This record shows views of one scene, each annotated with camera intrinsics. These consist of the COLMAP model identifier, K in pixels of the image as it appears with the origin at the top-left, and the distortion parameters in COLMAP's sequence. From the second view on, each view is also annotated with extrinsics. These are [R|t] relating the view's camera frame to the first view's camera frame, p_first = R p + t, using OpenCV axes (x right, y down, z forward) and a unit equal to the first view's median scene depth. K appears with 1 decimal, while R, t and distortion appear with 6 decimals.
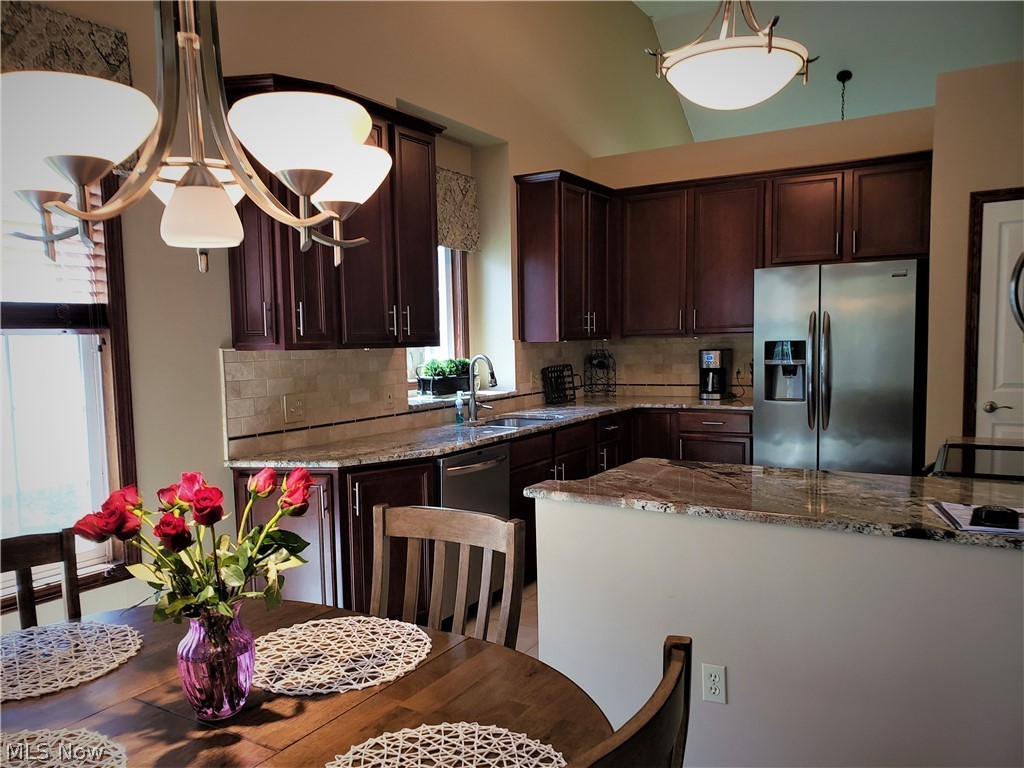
lens RADIAL K [[777.5, 0, 514.1], [0, 777.5, 389.1], [0, 0, 1]] dist [0.029803, -0.023683]
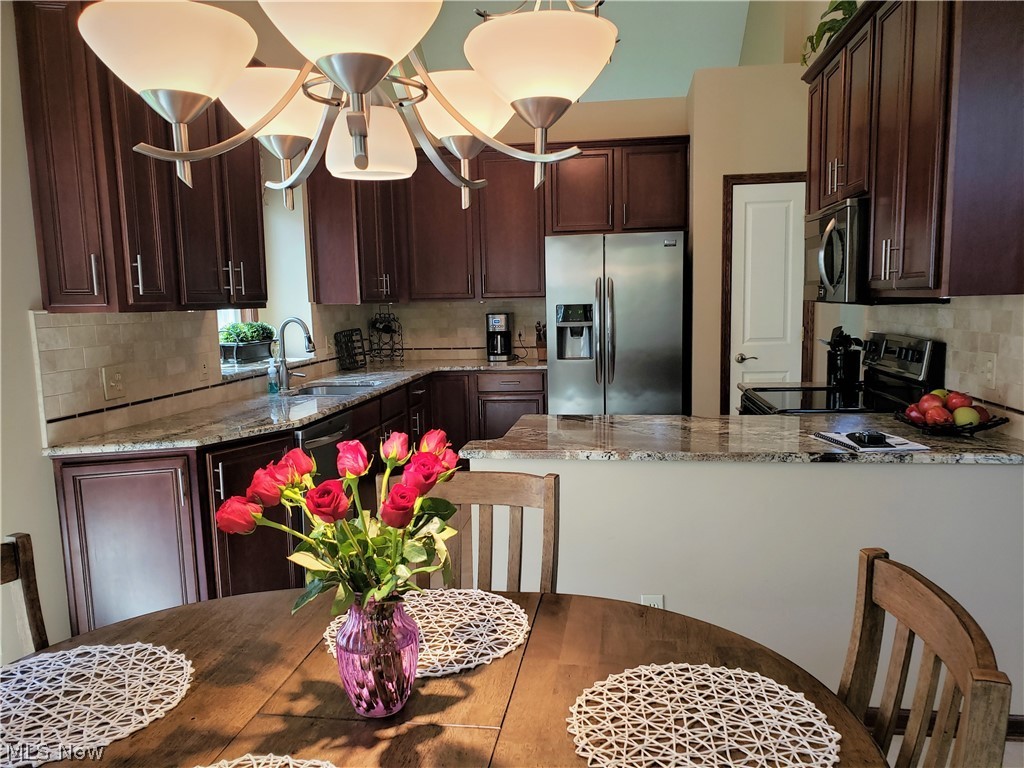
lens RADIAL K [[777.5, 0, 515.2], [0, 777.5, 392.4], [0, 0, 1]] dist [0.029803, -0.023683]
pose [[0.919526, -0.046531, 0.390266, -0.195390], [0.029103, 0.998302, 0.050455, 0.005203], [-0.391951, -0.035036, 0.919319, 0.047184]]
